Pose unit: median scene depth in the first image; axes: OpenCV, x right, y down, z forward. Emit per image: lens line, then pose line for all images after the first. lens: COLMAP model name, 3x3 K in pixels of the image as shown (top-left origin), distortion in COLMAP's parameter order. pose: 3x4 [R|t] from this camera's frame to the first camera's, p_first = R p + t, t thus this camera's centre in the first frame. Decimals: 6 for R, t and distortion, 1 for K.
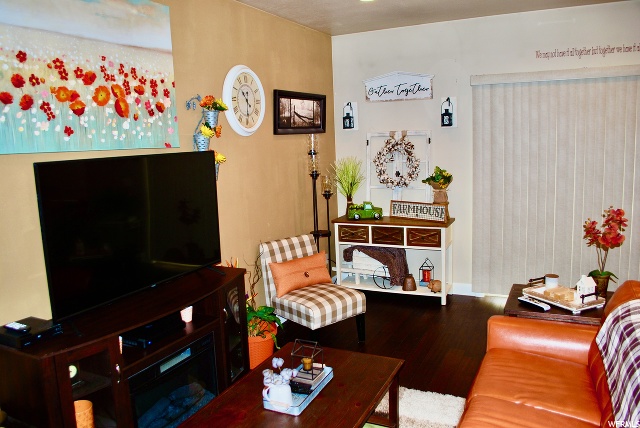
lens RADIAL K [[501.8, 0, 316.7], [0, 501.8, 215.5], [0, 0, 1]] dist [-0.091028, 0.012518]
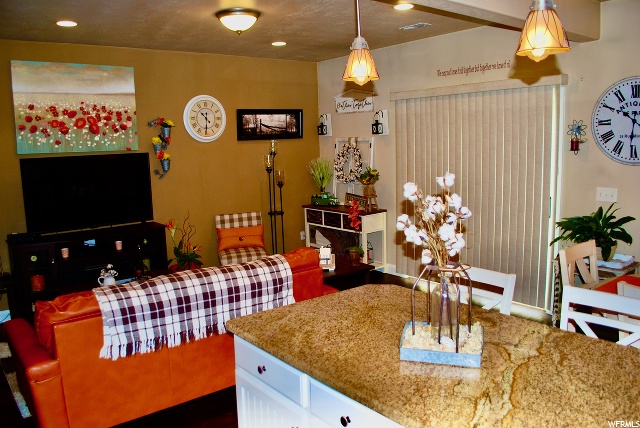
lens RADIAL K [[501.8, 0, 317.1], [0, 501.8, 216.6], [0, 0, 1]] dist [-0.091028, 0.012518]
pose [[0.907992, 0.074045, -0.412392, 0.715287], [-0.068644, 0.997251, 0.027918, -0.000551], [0.413326, 0.002959, 0.910578, -0.202295]]
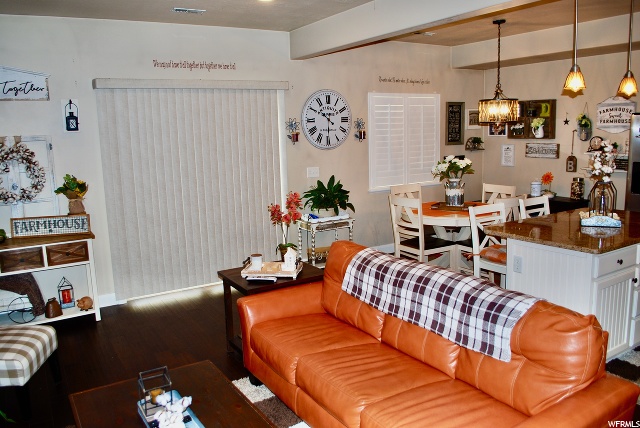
lens RADIAL K [[501.8, 0, 314.9], [0, 501.8, 213.7], [0, 0, 1]] dist [-0.091028, 0.012518]
pose [[0.534385, -0.116211, 0.837214, -0.305468], [0.135077, 0.989515, 0.051134, -0.012732], [-0.834378, 0.085763, 0.544479, 0.152790]]
